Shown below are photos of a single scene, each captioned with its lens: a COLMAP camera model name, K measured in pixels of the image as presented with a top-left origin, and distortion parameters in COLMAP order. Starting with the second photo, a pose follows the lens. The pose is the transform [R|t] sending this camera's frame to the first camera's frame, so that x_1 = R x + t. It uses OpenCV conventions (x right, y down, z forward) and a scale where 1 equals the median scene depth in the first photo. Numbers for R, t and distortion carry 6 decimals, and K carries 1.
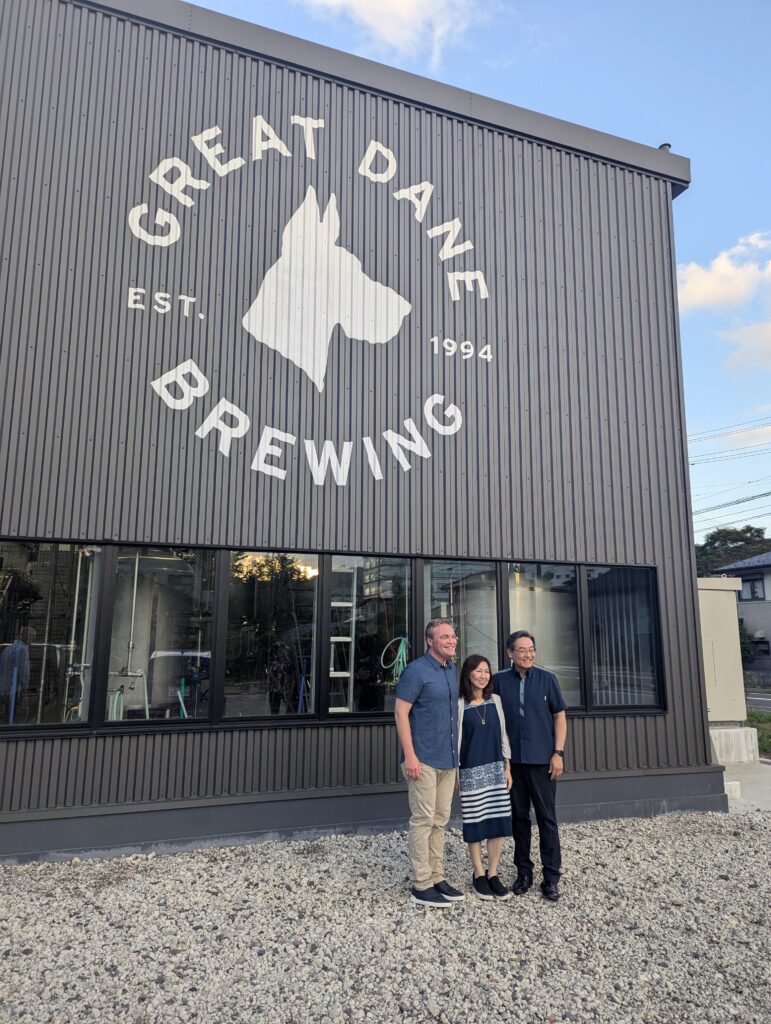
lens RADIAL K [[711.7, 0, 385.5], [0, 711.7, 512.0], [0, 0, 1]] dist [0.033260, -0.002733]
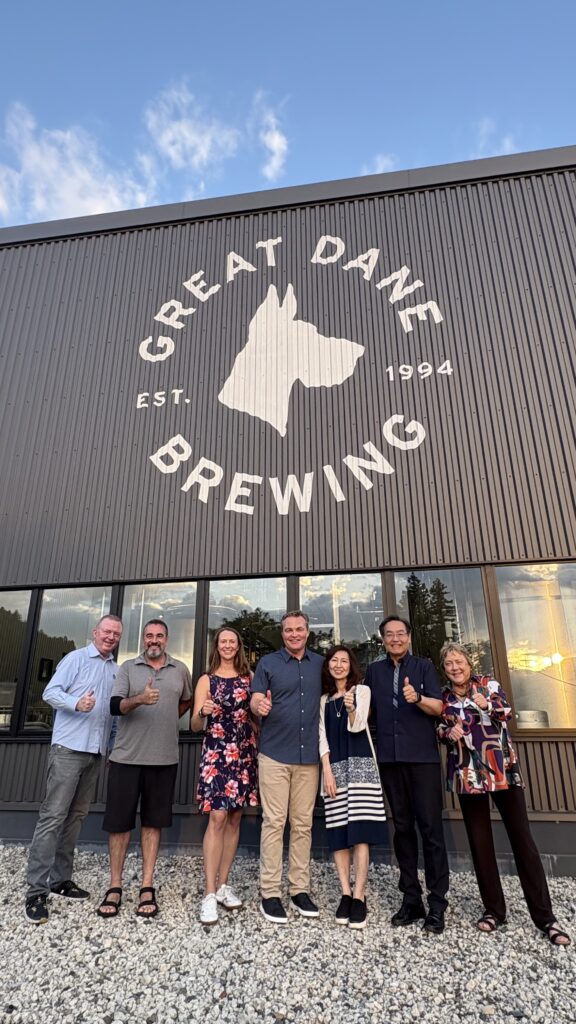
lens RADIAL K [[557.4, 0, 288.0], [0, 557.4, 512.0], [0, 0, 1]] dist [0.002449, -0.012630]
pose [[0.867643, -0.189138, -0.459808, 0.298088], [0.095821, 0.971090, -0.218637, 0.142175], [0.487867, 0.145639, 0.860683, 0.254140]]
